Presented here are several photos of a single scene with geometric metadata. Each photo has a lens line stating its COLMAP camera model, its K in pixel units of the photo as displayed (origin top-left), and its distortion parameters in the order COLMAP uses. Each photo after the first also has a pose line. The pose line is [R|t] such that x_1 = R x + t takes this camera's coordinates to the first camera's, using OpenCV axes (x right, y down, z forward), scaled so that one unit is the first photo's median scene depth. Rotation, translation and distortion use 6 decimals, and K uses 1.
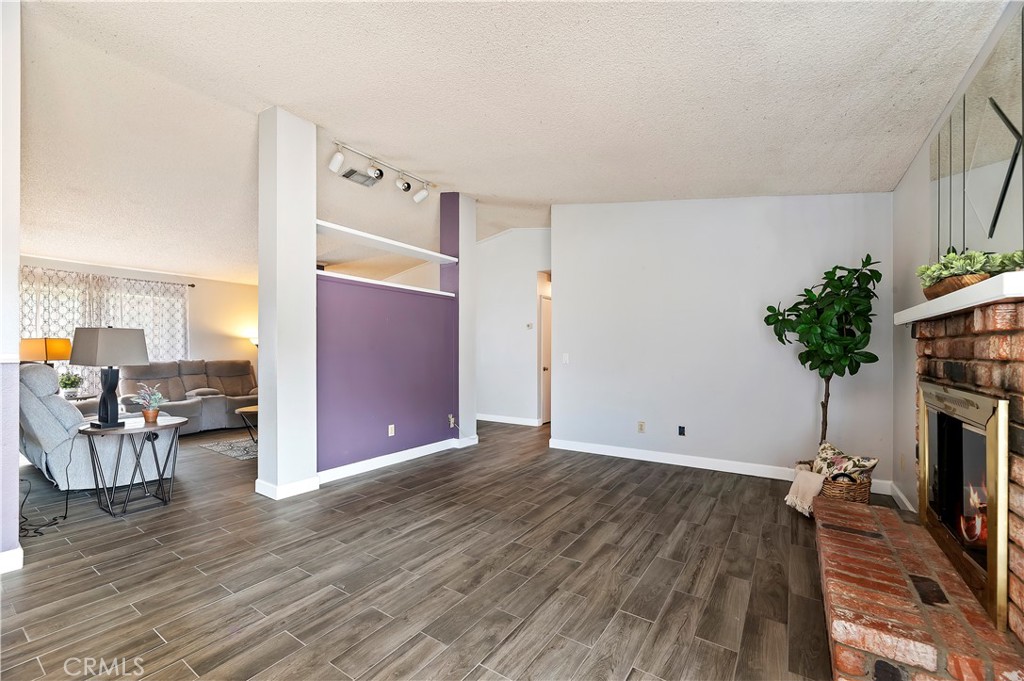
lens RADIAL K [[426.5, 0, 512.0], [0, 426.5, 340.5], [0, 0, 1]] dist [-0.002439, -0.000118]
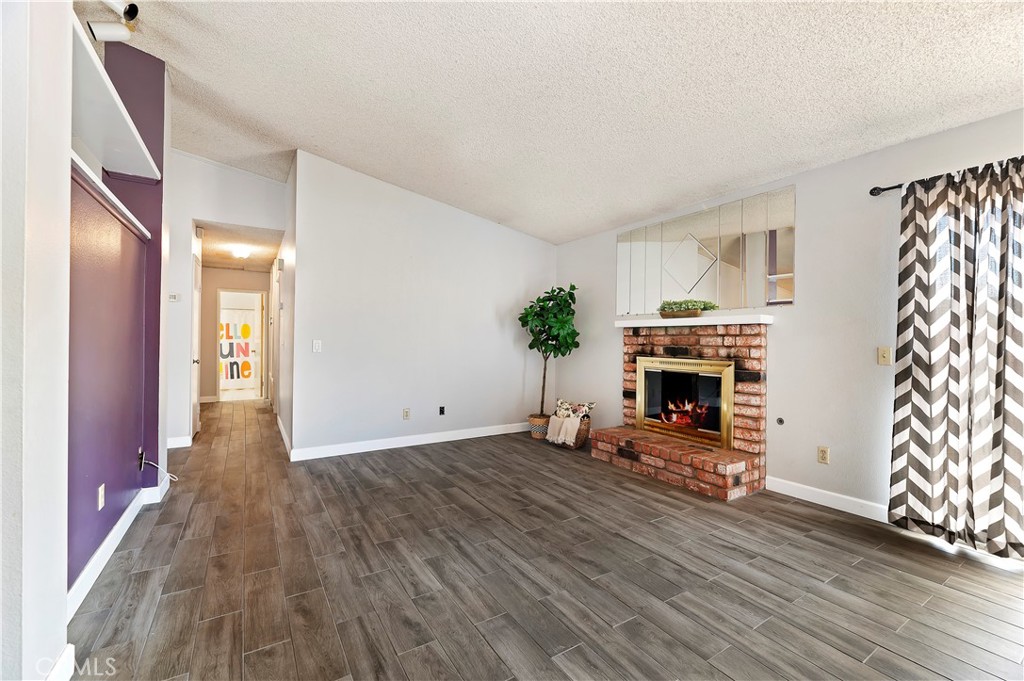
lens RADIAL K [[426.5, 0, 512.0], [0, 426.5, 340.5], [0, 0, 1]] dist [-0.002439, -0.000118]
pose [[0.393009, 0.004074, 0.919526, -0.839888], [-0.034340, 0.999358, 0.010249, 0.012181], [-0.918893, -0.035605, 0.392896, 0.585585]]
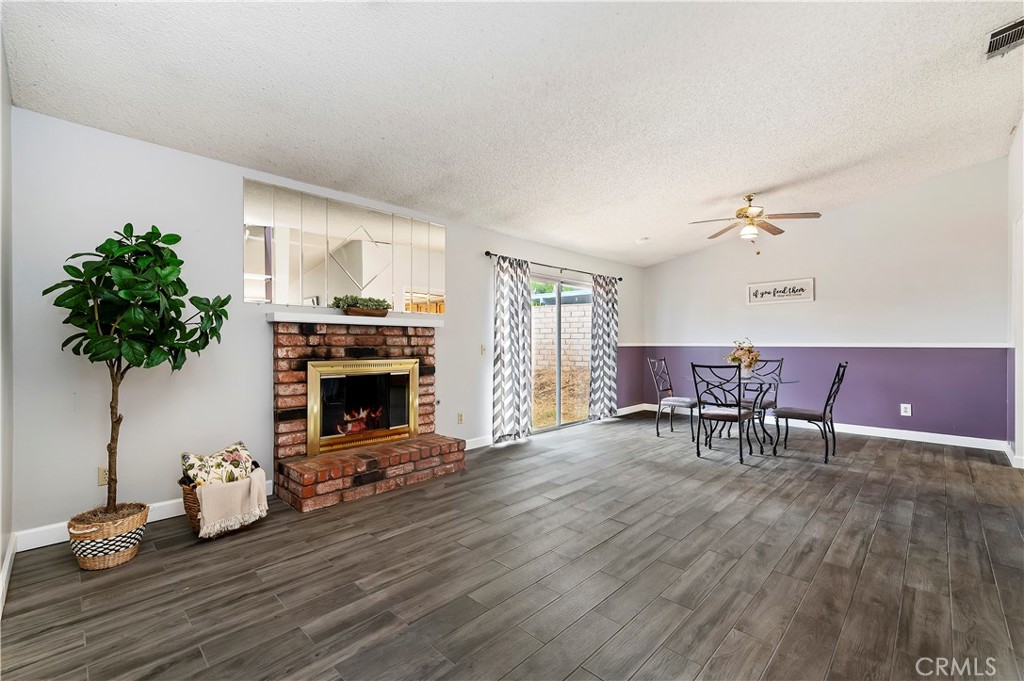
lens RADIAL K [[426.5, 0, 512.0], [0, 426.5, 340.5], [0, 0, 1]] dist [-0.002439, -0.000118]
pose [[-0.984508, 0.006652, 0.175211, -0.013698], [-0.000141, 0.999250, -0.038733, 0.057155], [-0.175337, -0.038158, -0.983769, 1.823361]]
